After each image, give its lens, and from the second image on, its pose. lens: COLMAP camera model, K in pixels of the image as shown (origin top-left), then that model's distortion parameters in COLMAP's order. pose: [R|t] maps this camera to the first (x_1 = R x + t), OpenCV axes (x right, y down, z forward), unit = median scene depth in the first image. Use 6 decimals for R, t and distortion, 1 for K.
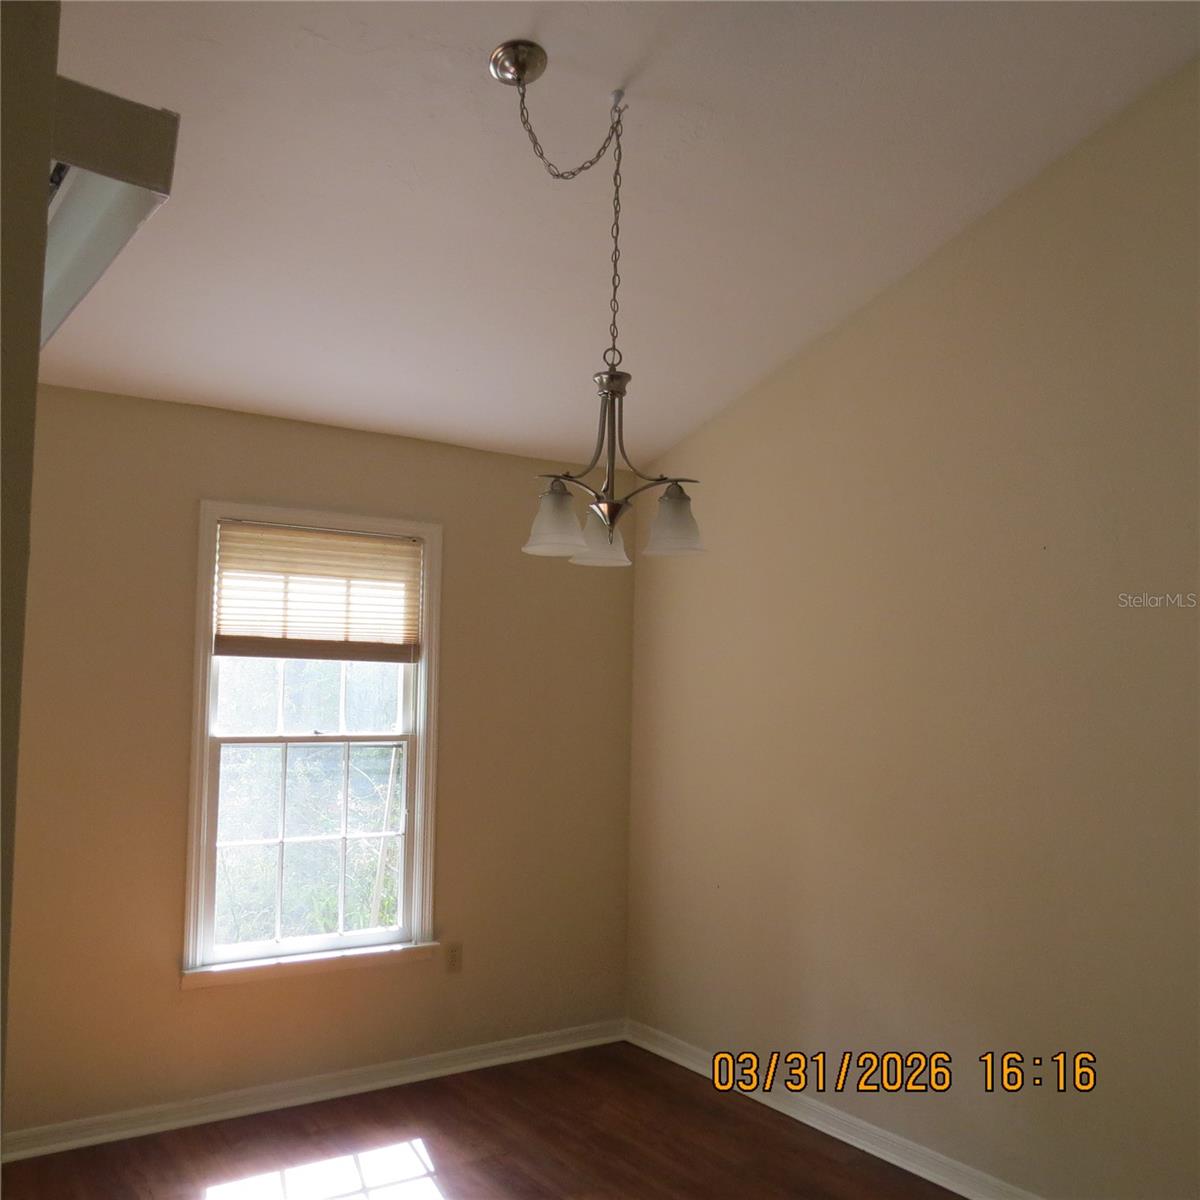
lens RADIAL K [[1149.4, 0, 596.0], [0, 1149.4, 595.5], [0, 0, 1]] dist [-0.023407, 0.000000]
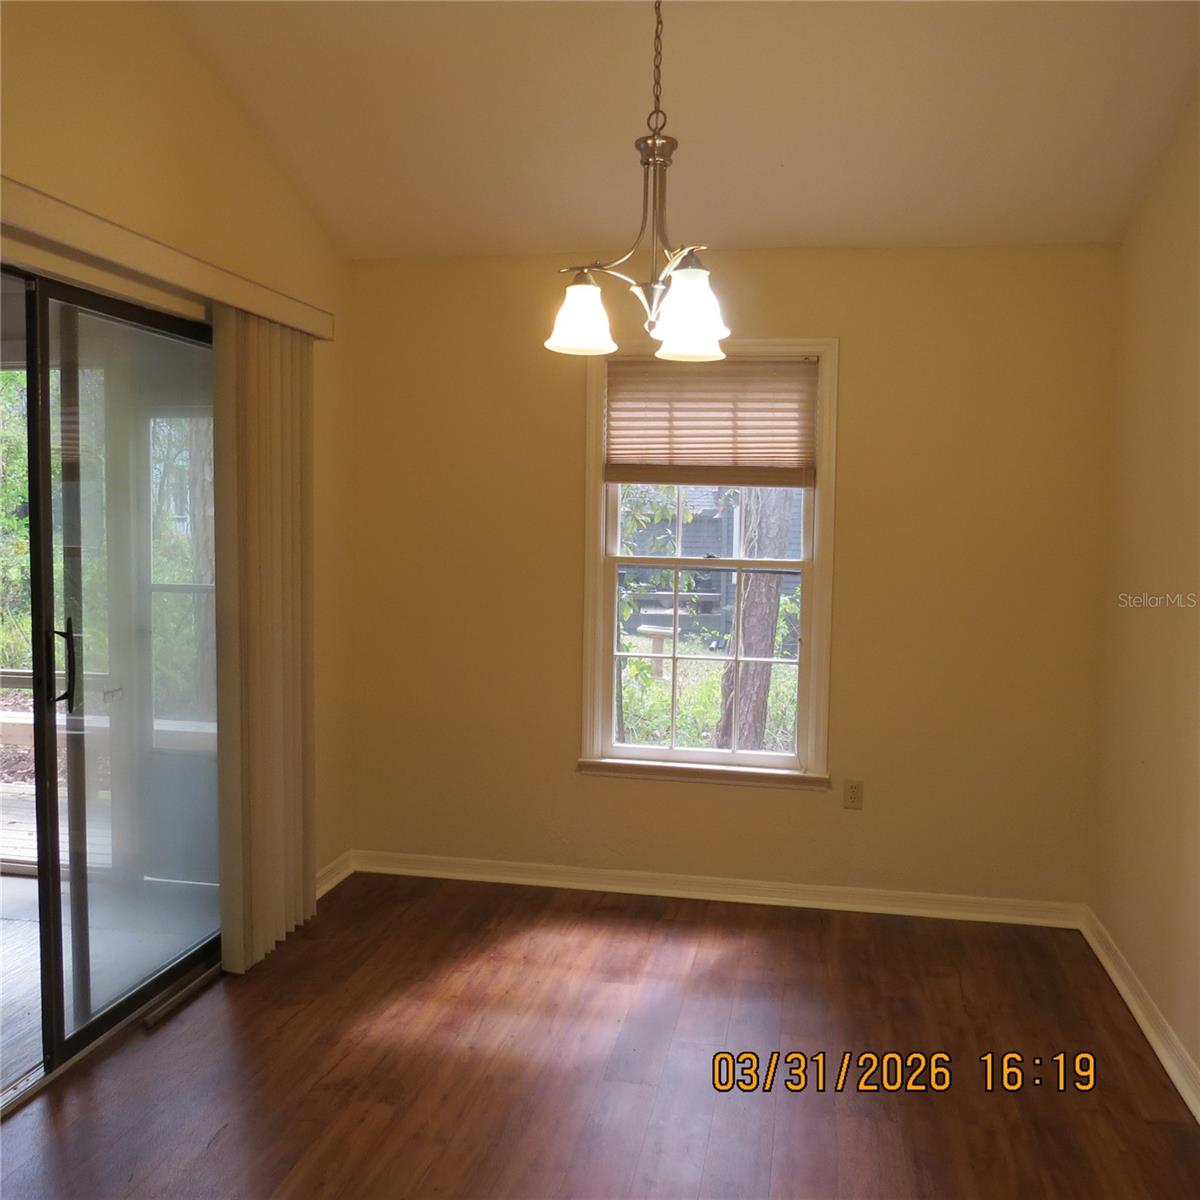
lens RADIAL K [[1149.4, 0, 607.6], [0, 1149.4, 597.7], [0, 0, 1]] dist [-0.023407, 0.000000]
pose [[0.690411, 0.040464, -0.722285, 0.455750], [0.049124, 0.993507, 0.102614, 0.047334], [0.721748, -0.106327, 0.683941, 0.230162]]
